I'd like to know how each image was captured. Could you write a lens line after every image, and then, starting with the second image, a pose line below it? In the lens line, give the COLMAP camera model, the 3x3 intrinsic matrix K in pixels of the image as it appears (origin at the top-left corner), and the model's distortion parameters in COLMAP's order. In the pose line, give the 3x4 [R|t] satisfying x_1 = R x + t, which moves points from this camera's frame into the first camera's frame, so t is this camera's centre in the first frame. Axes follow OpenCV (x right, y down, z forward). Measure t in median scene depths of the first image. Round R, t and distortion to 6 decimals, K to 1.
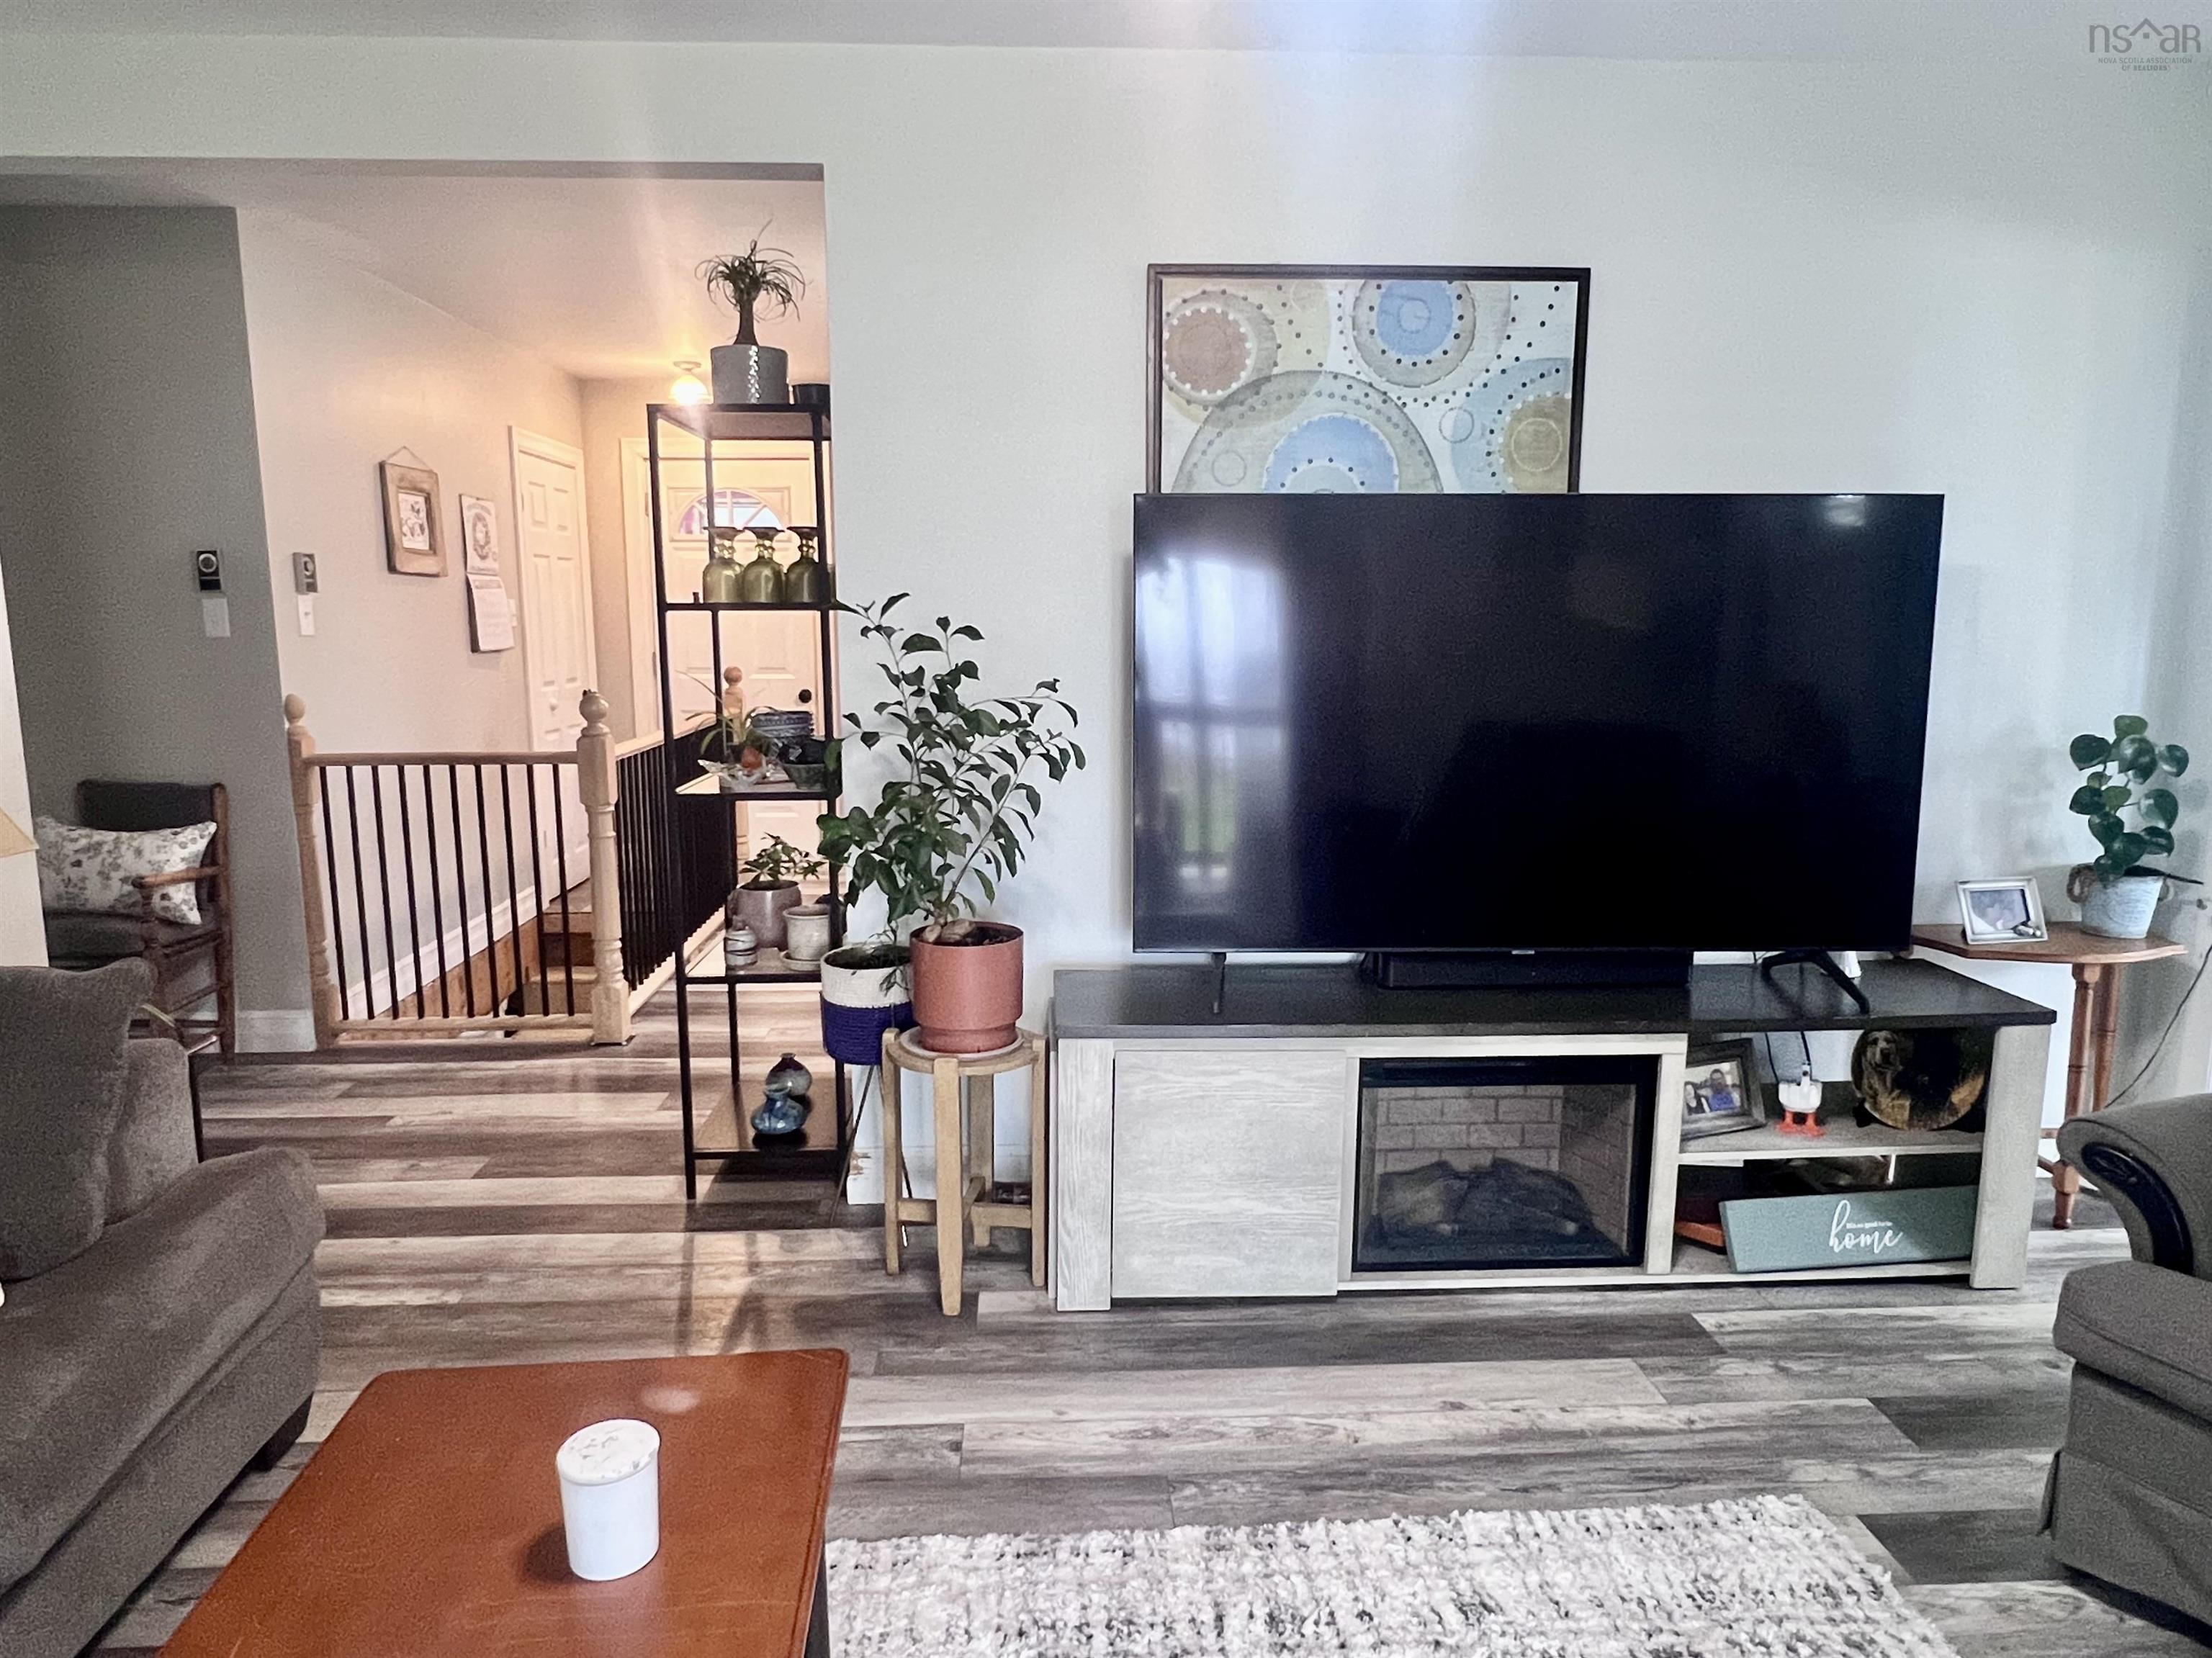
lens RADIAL K [[1395.5, 0, 1100.5], [0, 1395.5, 835.5], [0, 0, 1]] dist [-0.002983, -0.000536]
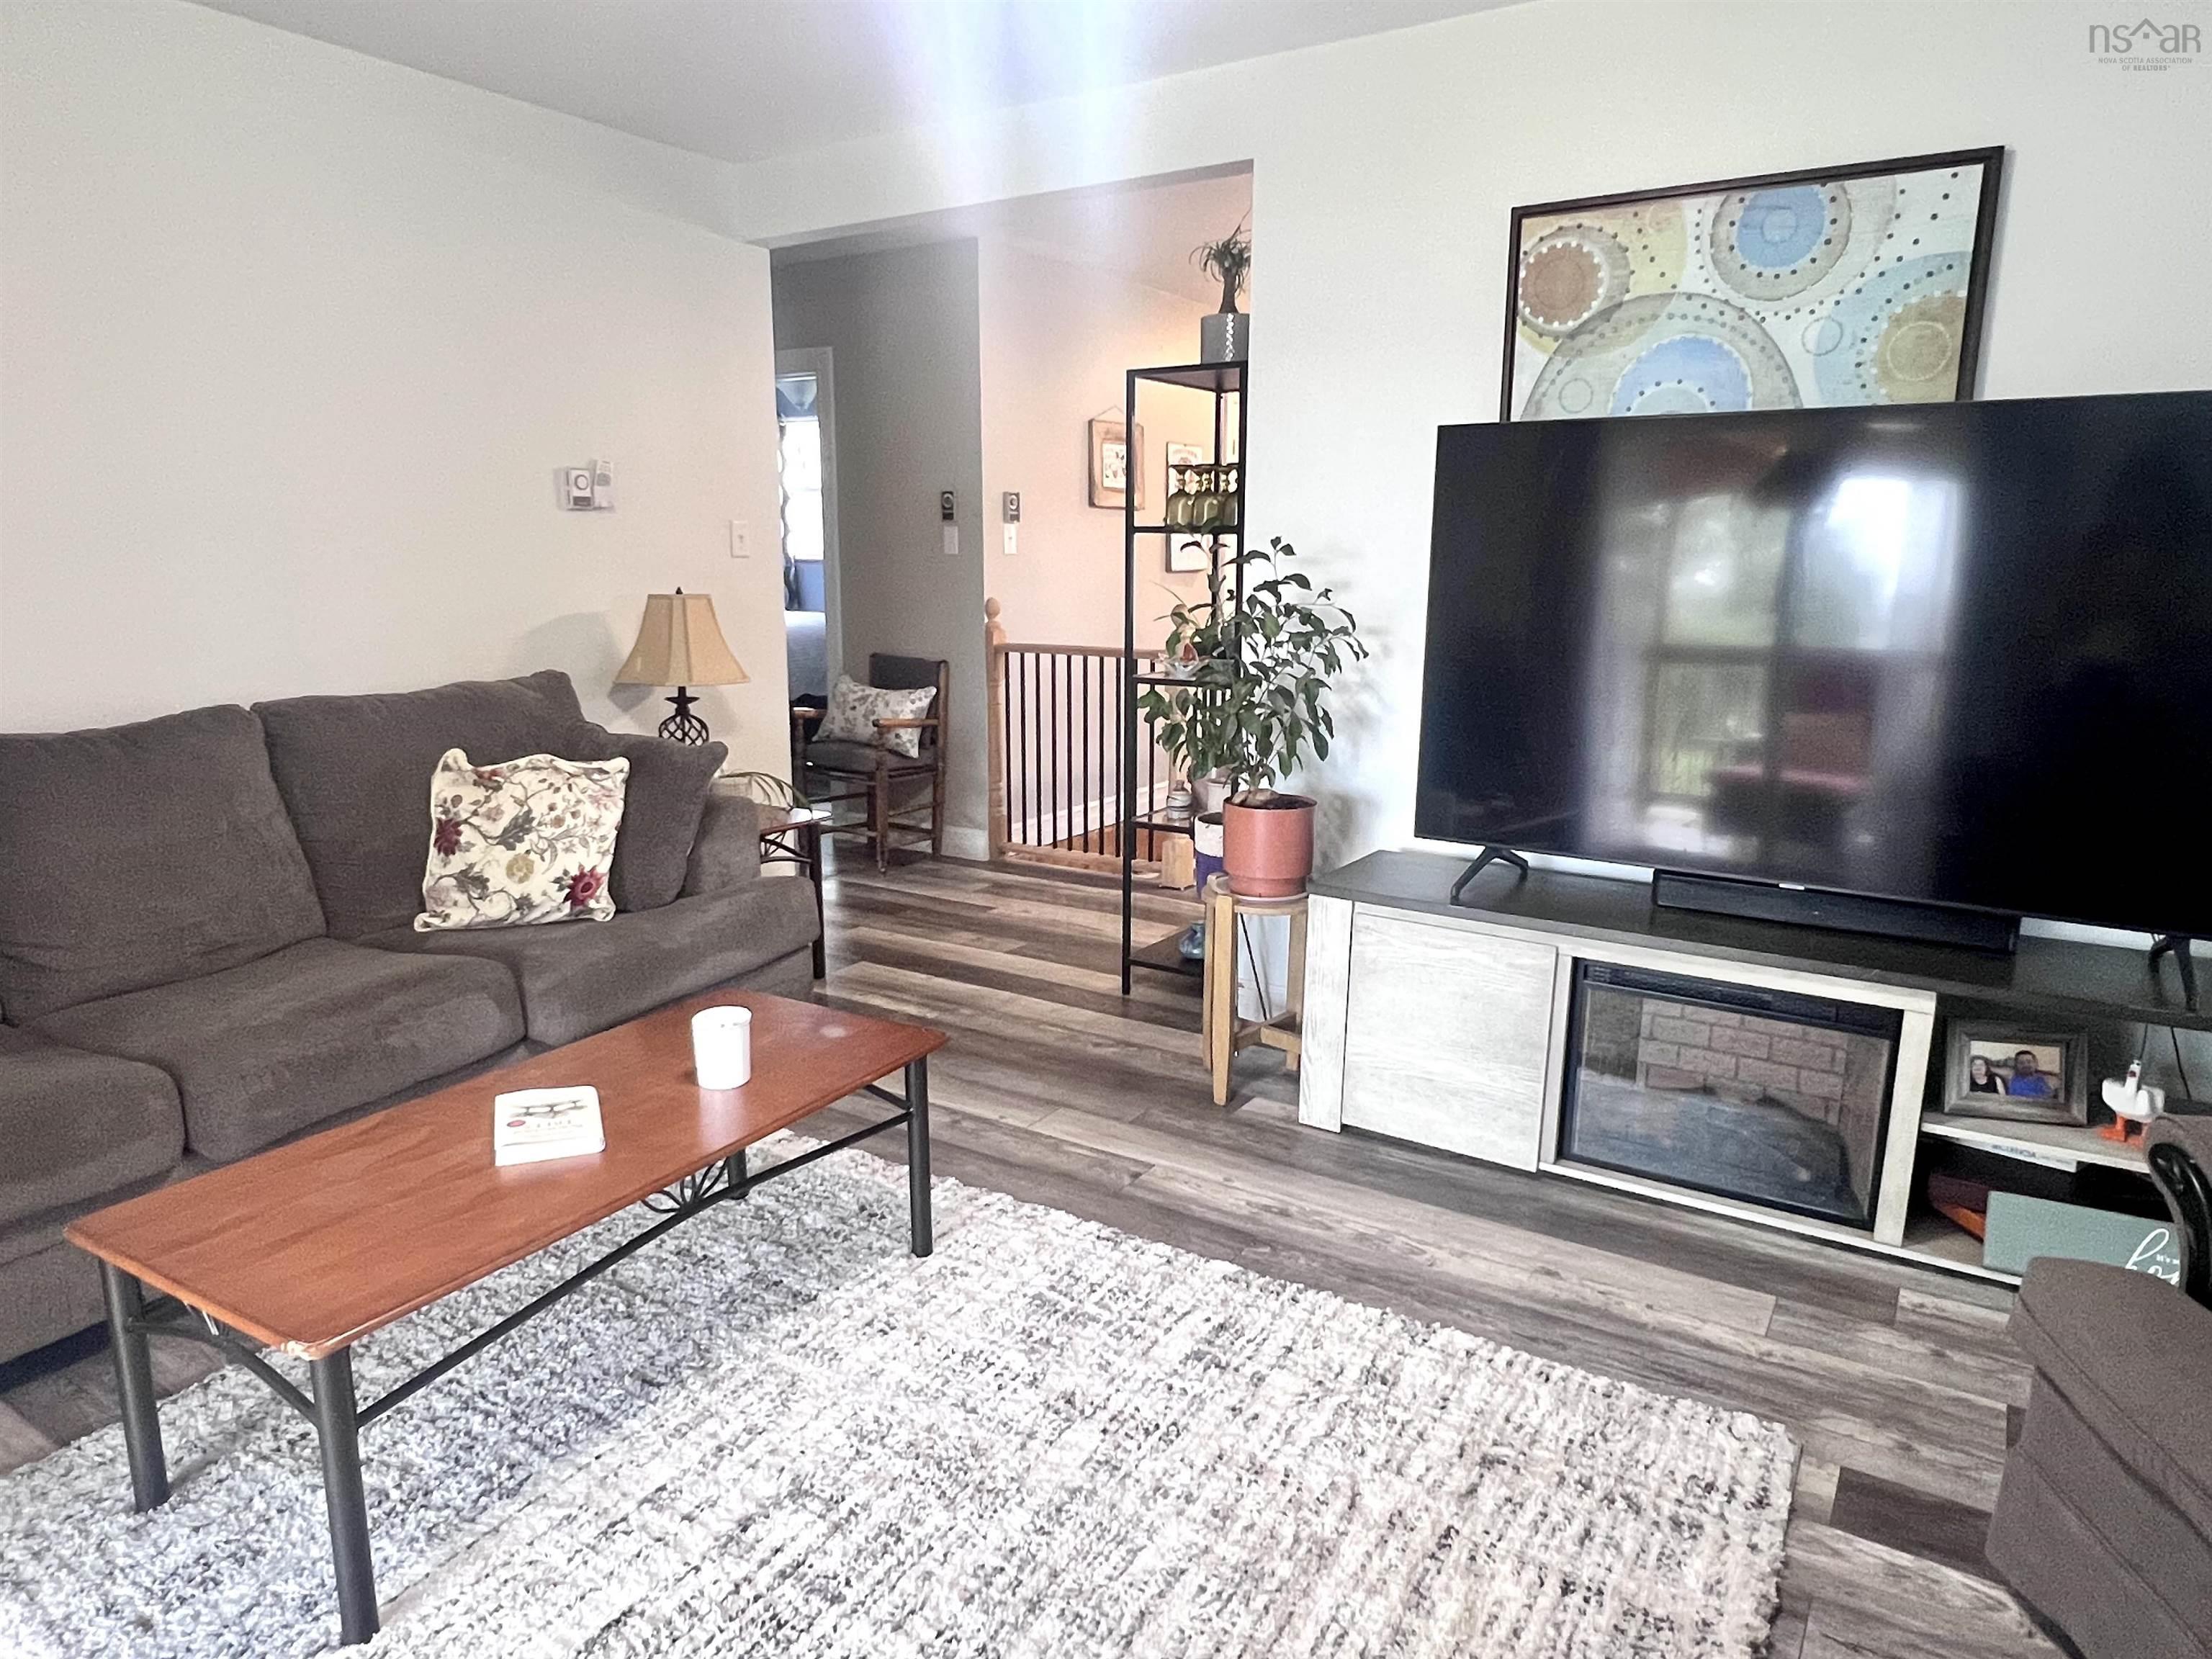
lens RADIAL K [[1363.3, 0, 1106.0], [0, 1363.3, 829.5], [0, 0, 1]] dist [-0.004319, -0.000628]
pose [[0.817463, 0.122219, -0.562864, 0.423801], [-0.096303, 0.992474, 0.075640, 0.017814], [0.567873, -0.007628, 0.823081, -0.048197]]
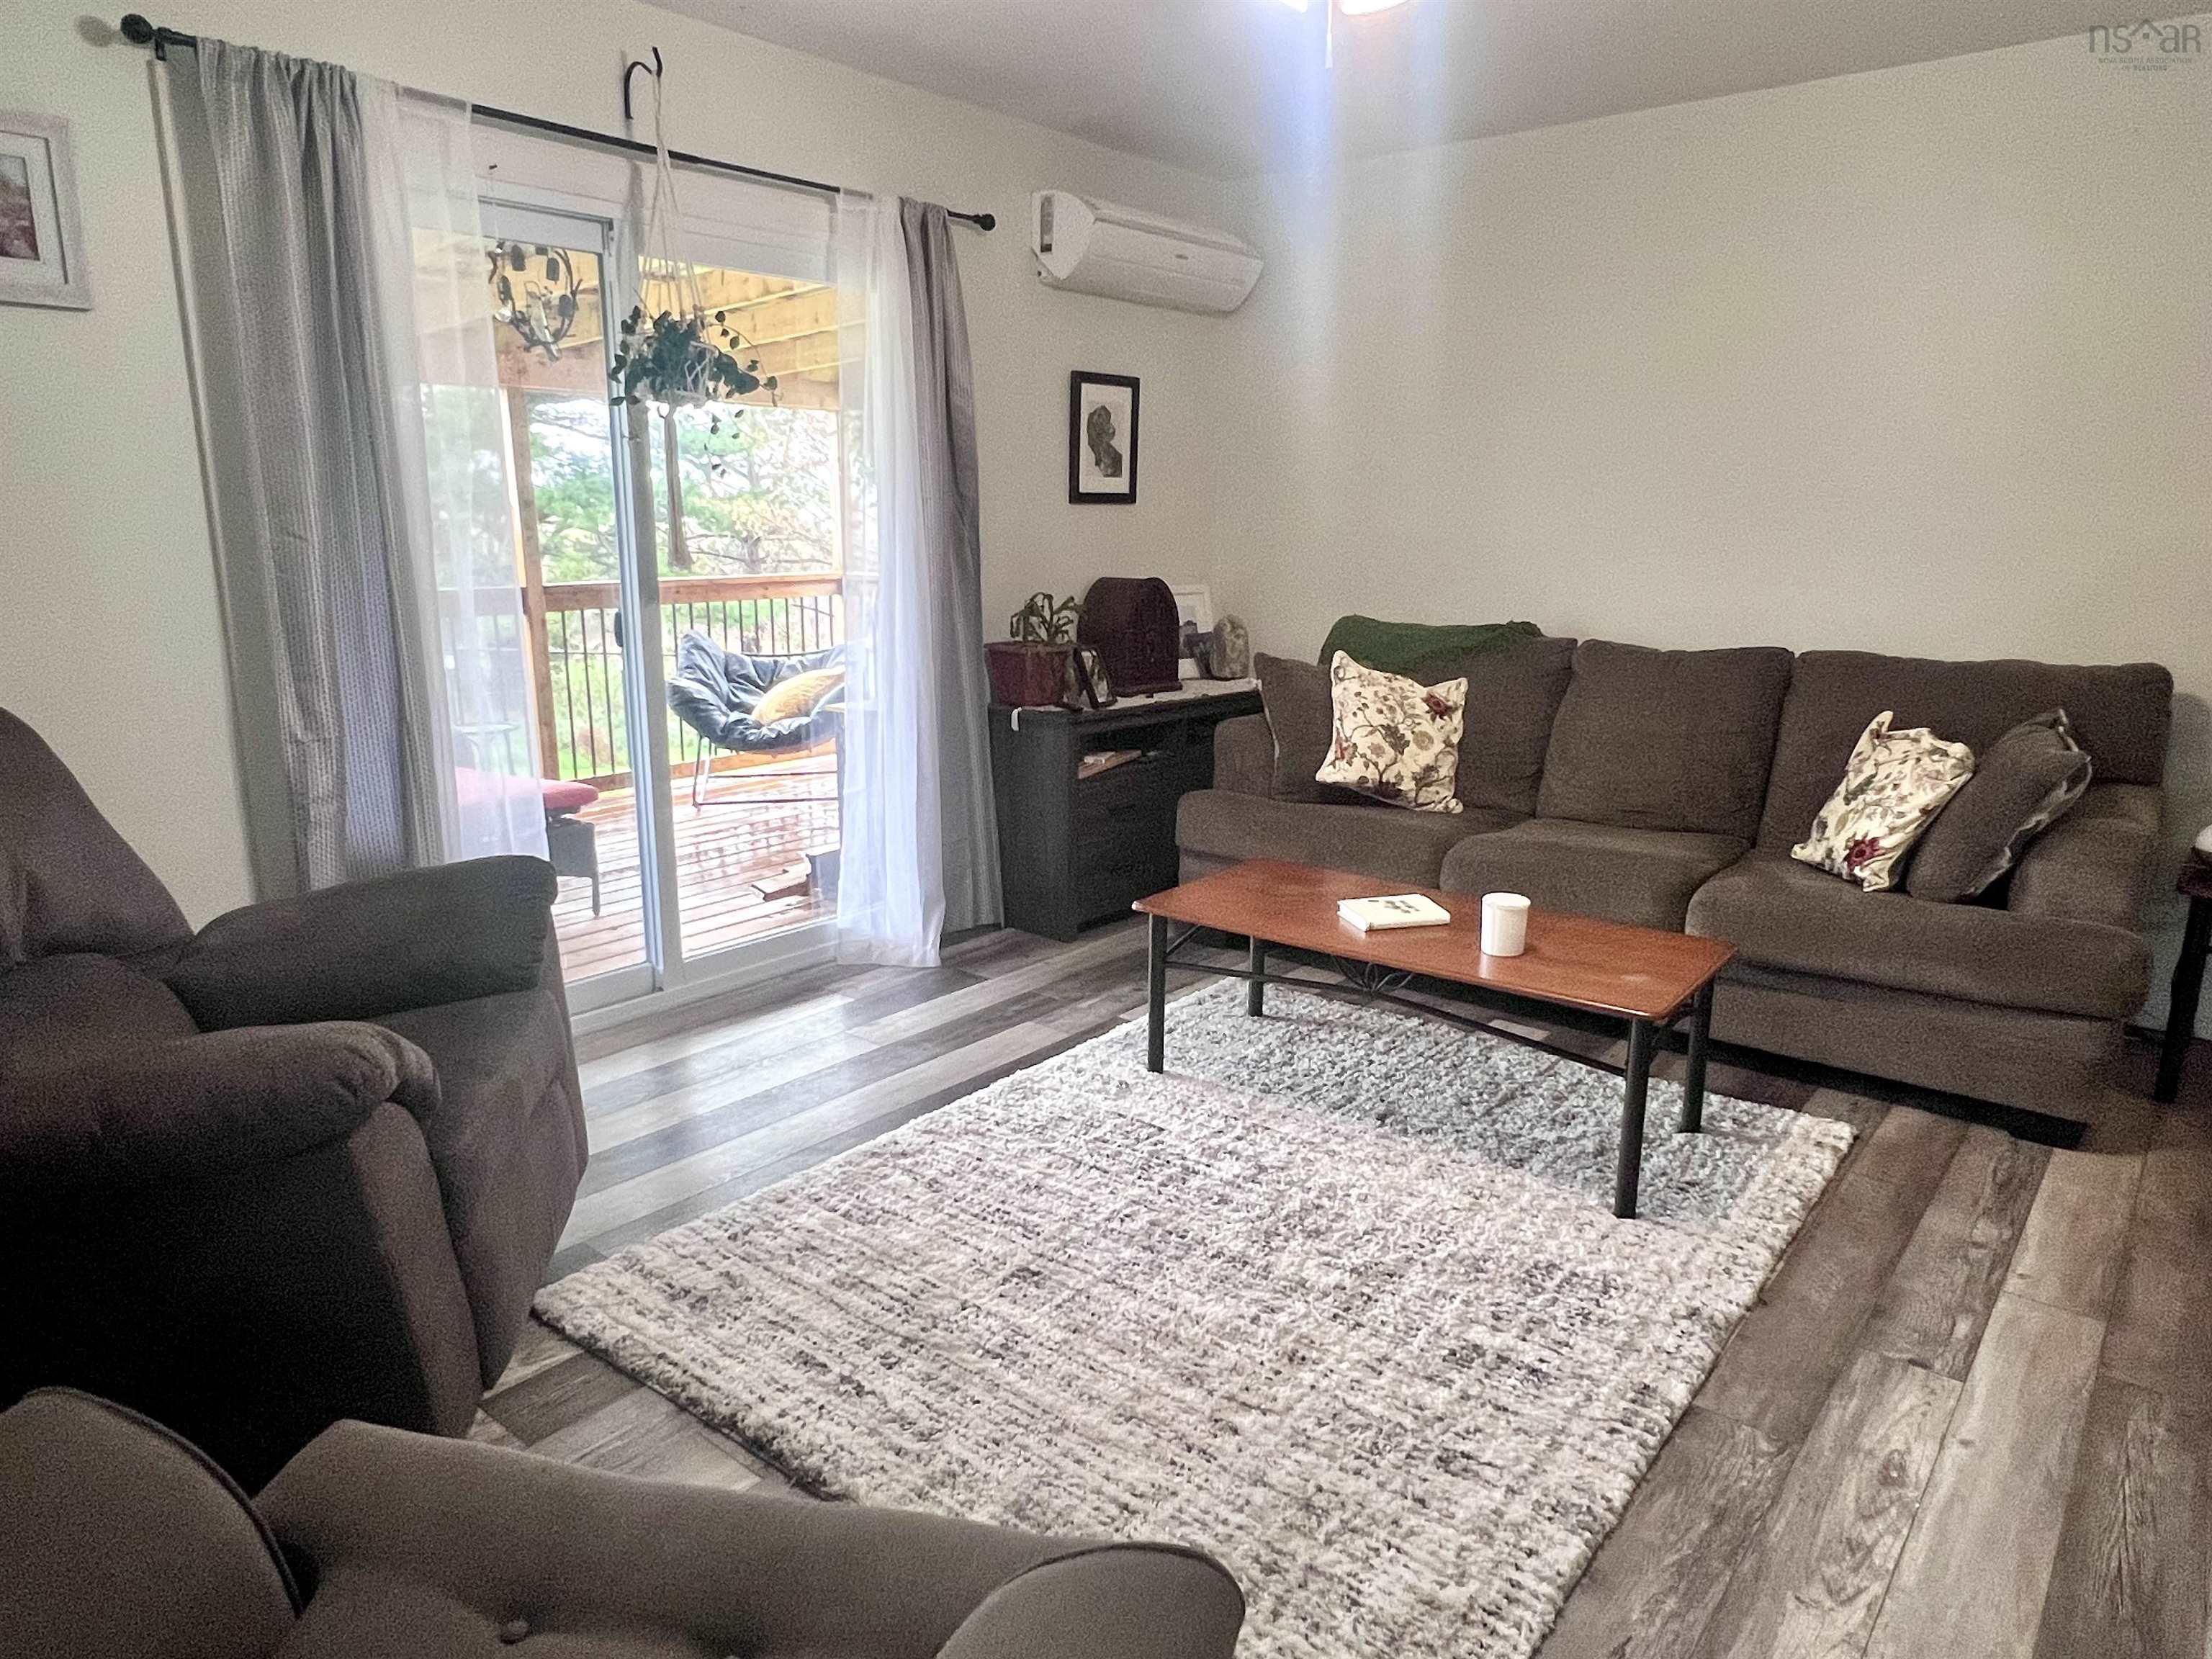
lens RADIAL K [[1395.6, 0, 1100.5], [0, 1395.6, 836.0], [0, 0, 1]] dist [-0.002983, -0.000536]
pose [[-0.672831, 0.168973, -0.720240, 0.705474], [-0.114512, 0.938045, 0.327045, -0.122674], [0.730880, 0.302522, -0.611797, 0.818870]]
